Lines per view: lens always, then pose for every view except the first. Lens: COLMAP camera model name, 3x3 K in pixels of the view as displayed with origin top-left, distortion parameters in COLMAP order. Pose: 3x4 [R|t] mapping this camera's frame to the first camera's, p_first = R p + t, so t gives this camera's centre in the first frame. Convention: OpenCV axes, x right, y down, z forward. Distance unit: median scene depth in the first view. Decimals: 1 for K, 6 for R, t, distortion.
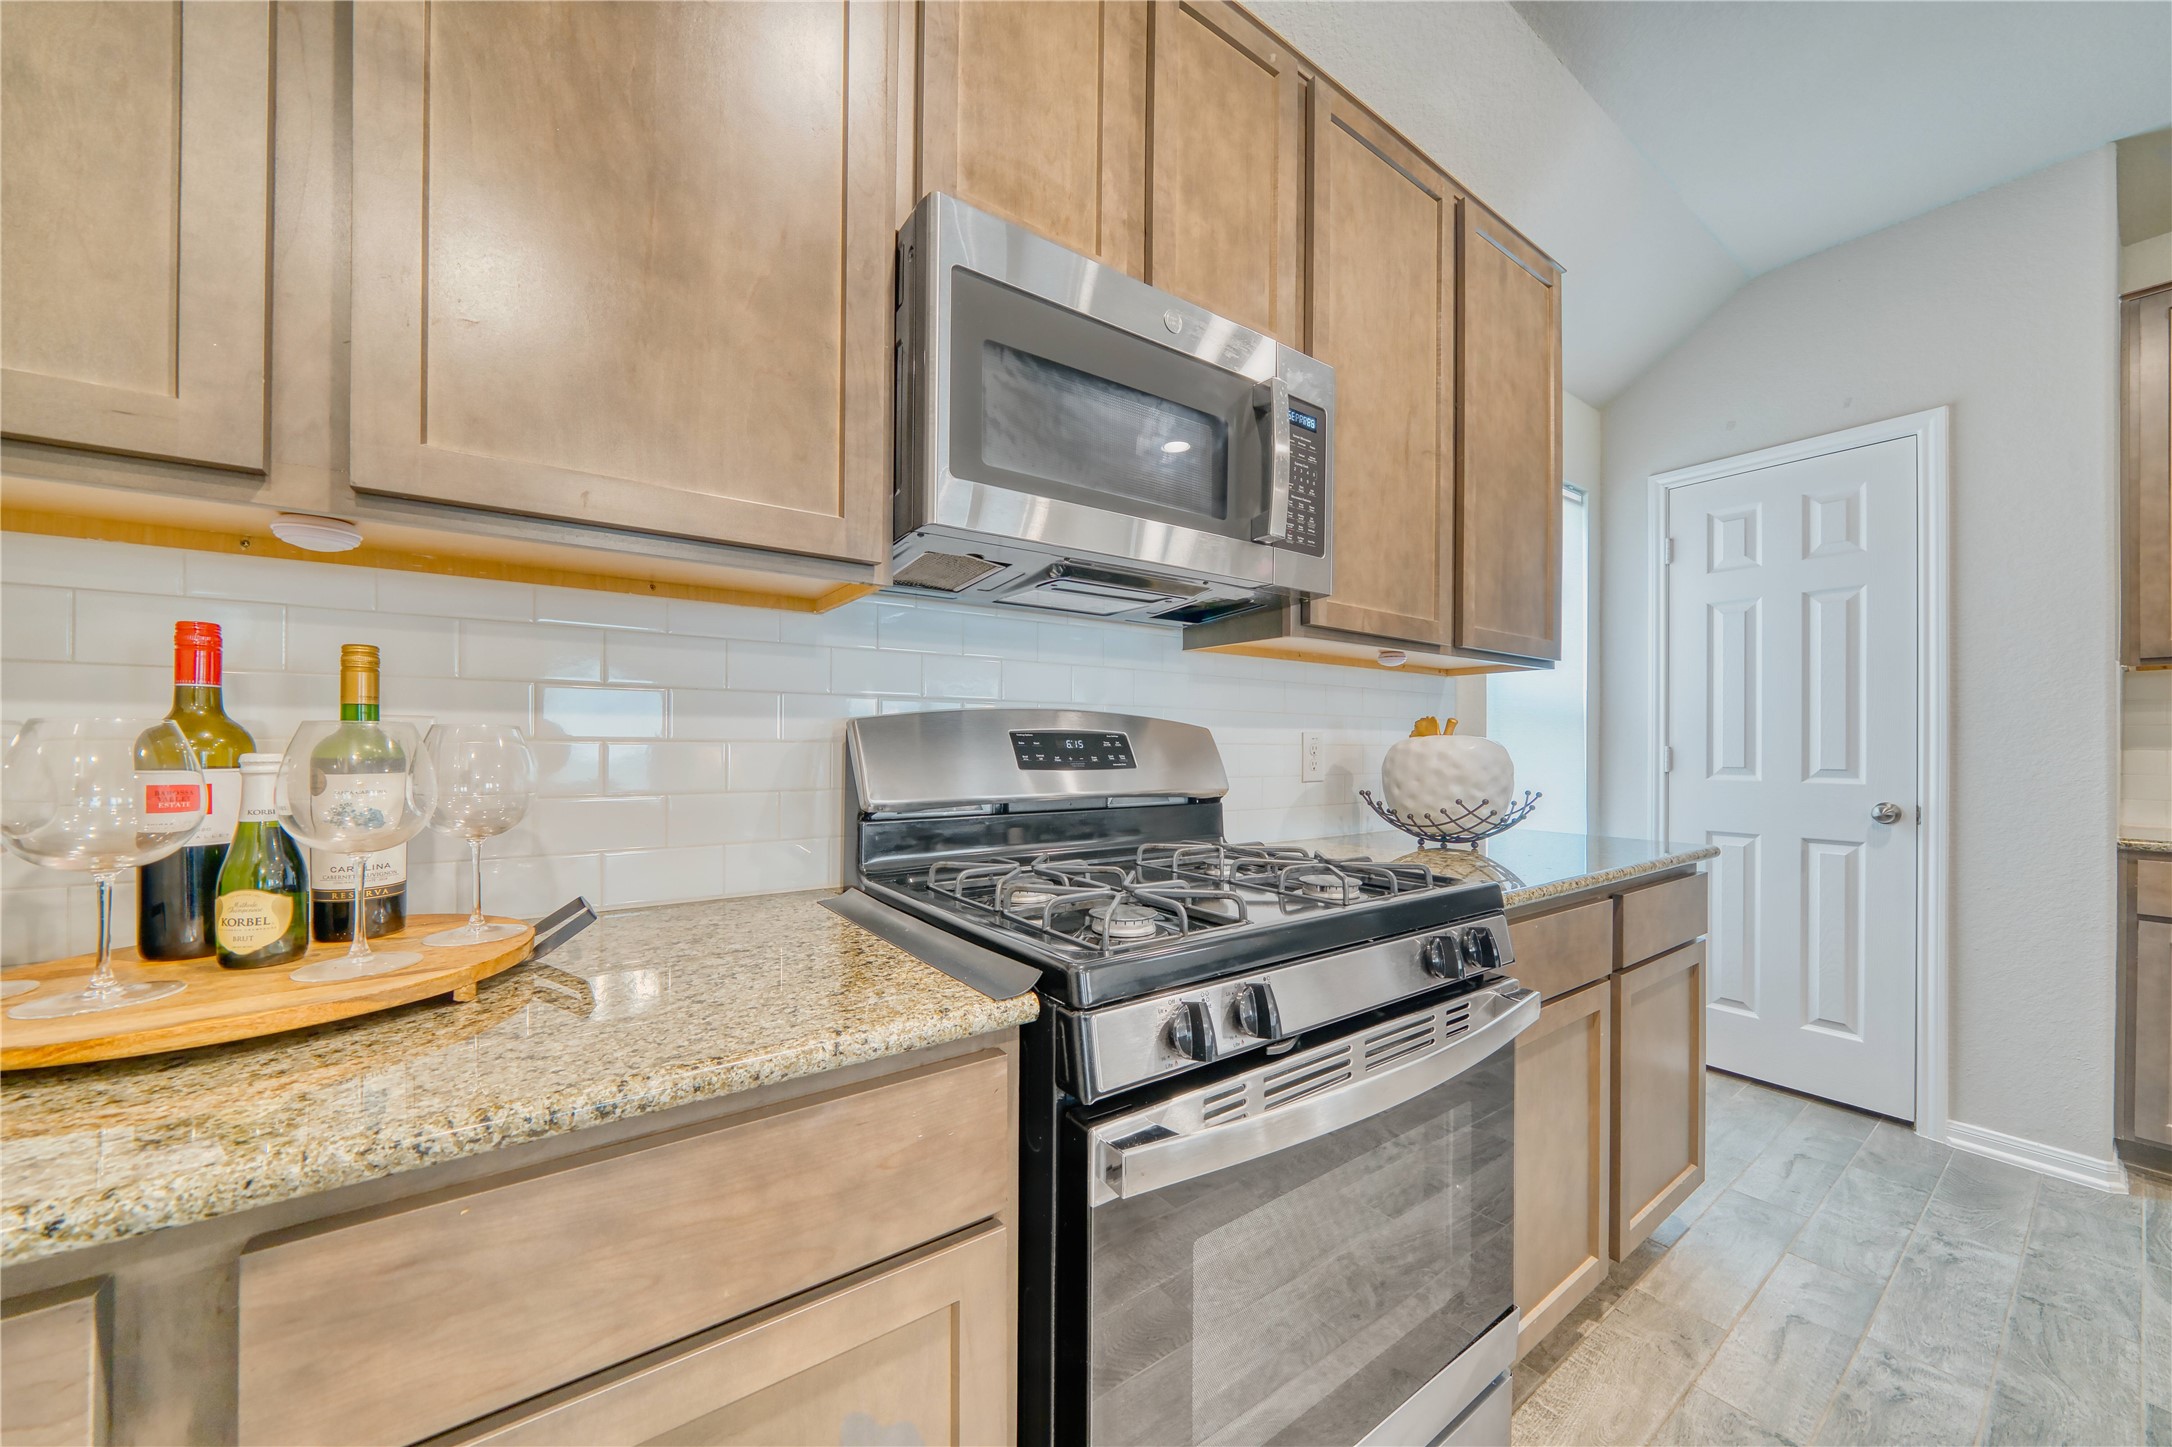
lens RADIAL K [[773.8, 0, 1080.3], [0, 773.8, 741.7], [0, 0, 1]] dist [-0.004841, 0.001039]
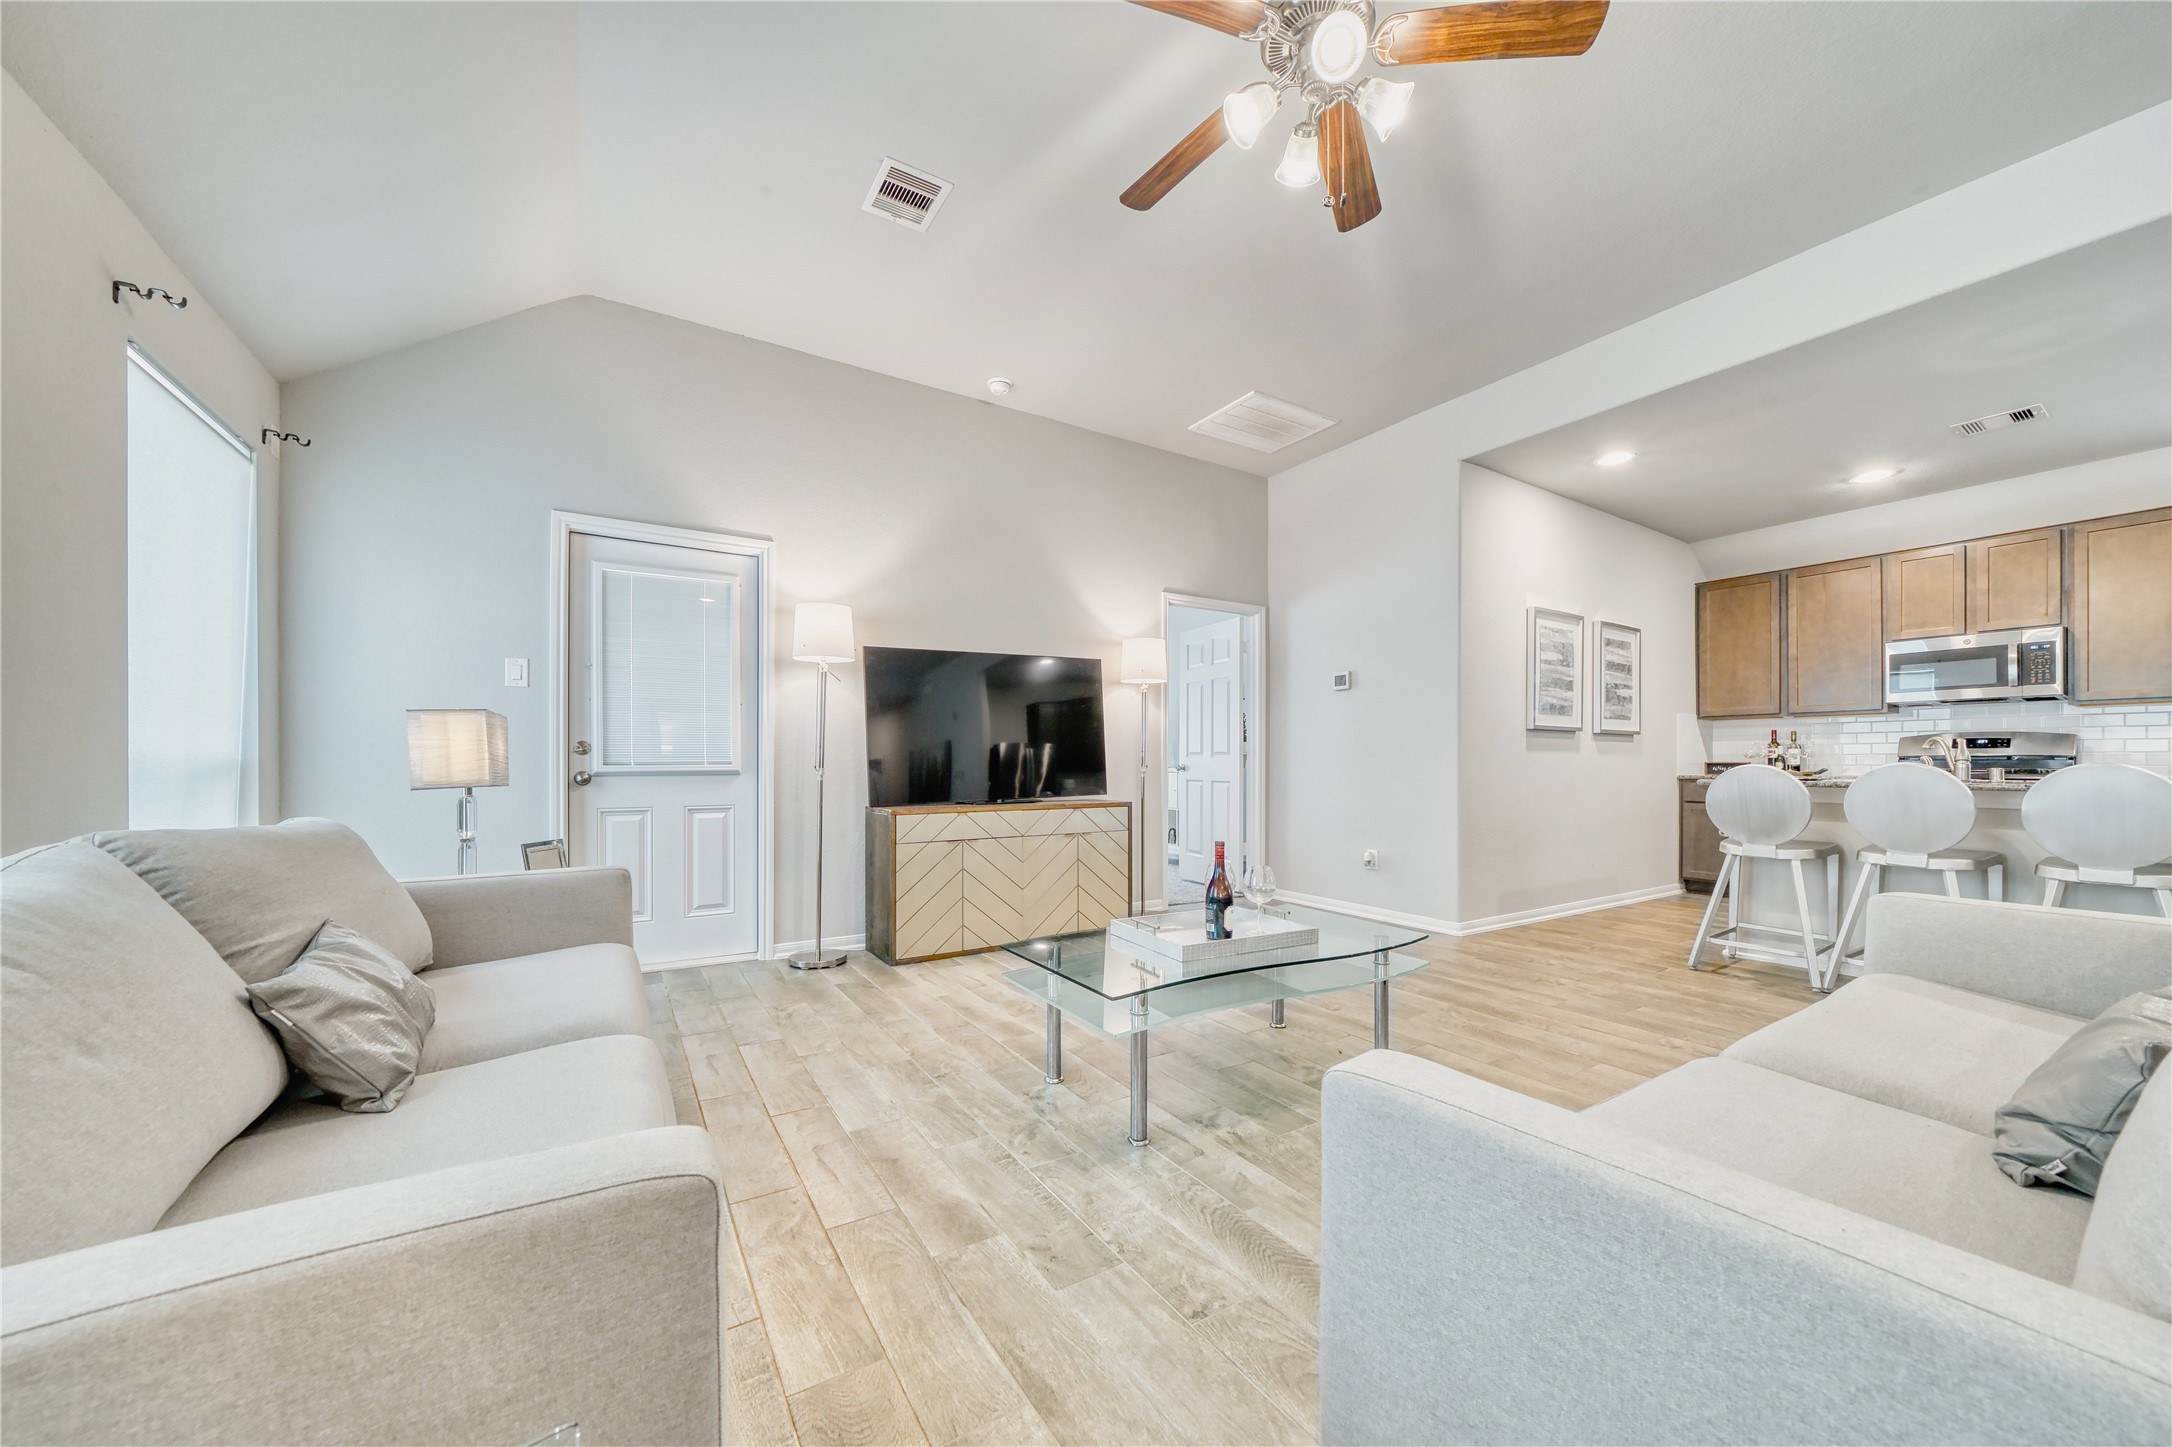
lens RADIAL K [[773.8, 0, 1063.7], [0, 773.8, 766.3], [0, 0, 1]] dist [-0.004841, 0.001039]
pose [[-0.086145, -0.002792, -0.996279, 6.215433], [0.004779, 0.999983, -0.003216, 0.177580], [0.996271, -0.005038, -0.086130, -4.706458]]
